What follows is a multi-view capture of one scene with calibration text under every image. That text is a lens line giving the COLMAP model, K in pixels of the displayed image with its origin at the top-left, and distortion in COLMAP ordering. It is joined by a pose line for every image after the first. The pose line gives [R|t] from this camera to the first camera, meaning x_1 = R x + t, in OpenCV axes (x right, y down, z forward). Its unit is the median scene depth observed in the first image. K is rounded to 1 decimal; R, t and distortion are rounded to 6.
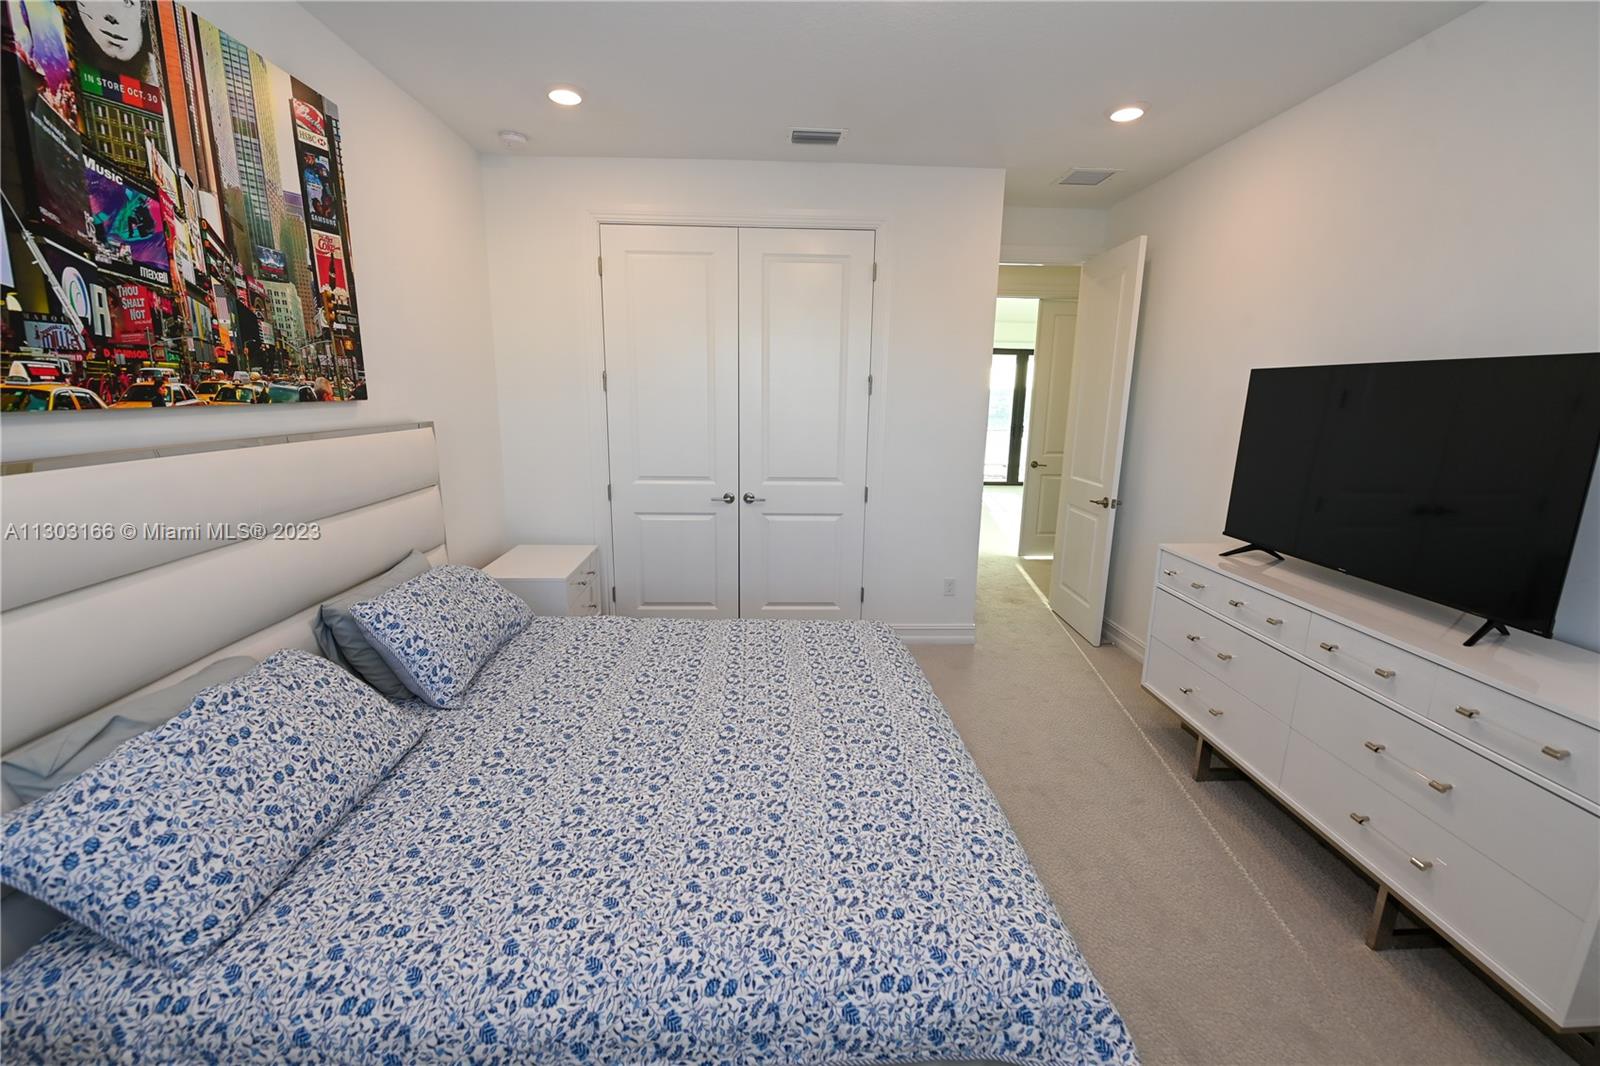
lens RADIAL K [[637.3, 0, 796.8], [0, 637.3, 528.7], [0, 0, 1]] dist [-0.015808, -0.001816]
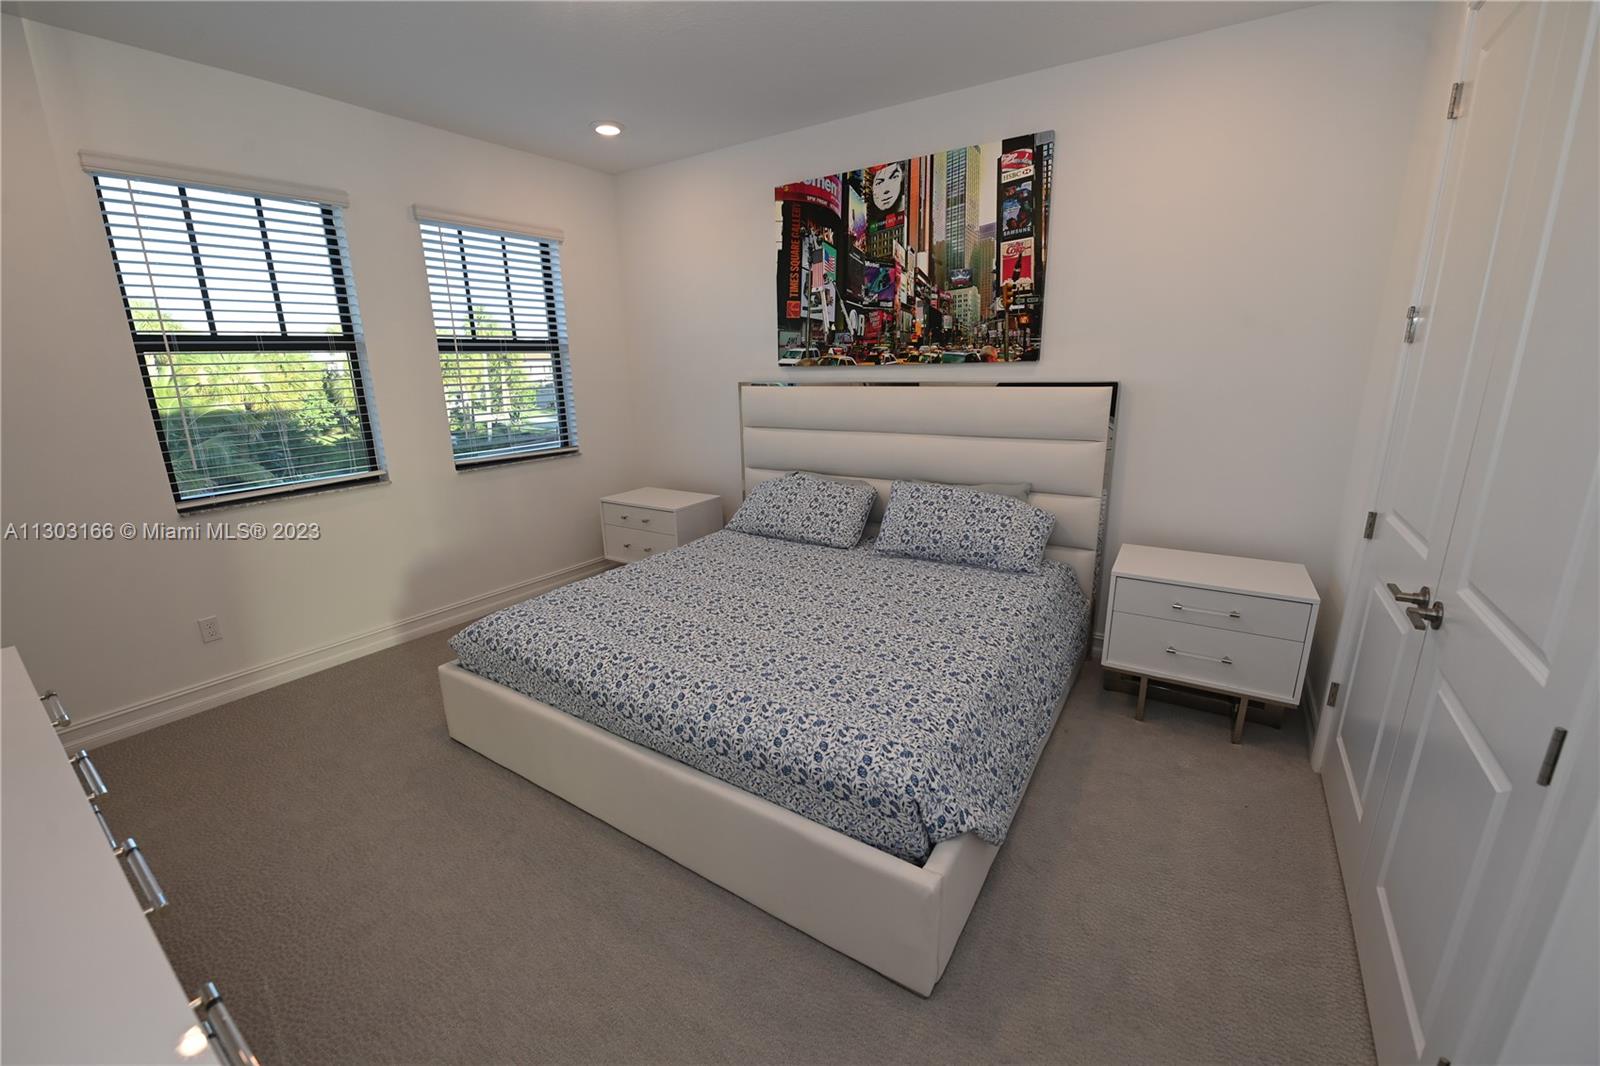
lens RADIAL K [[637.3, 0, 796.8], [0, 637.3, 528.7], [0, 0, 1]] dist [-0.015808, -0.001816]
pose [[-0.586027, 0.199598, -0.785324, 0.957451], [-0.158571, 0.922197, 0.352715, -0.368781], [0.794624, 0.331230, -0.508782, 1.905740]]
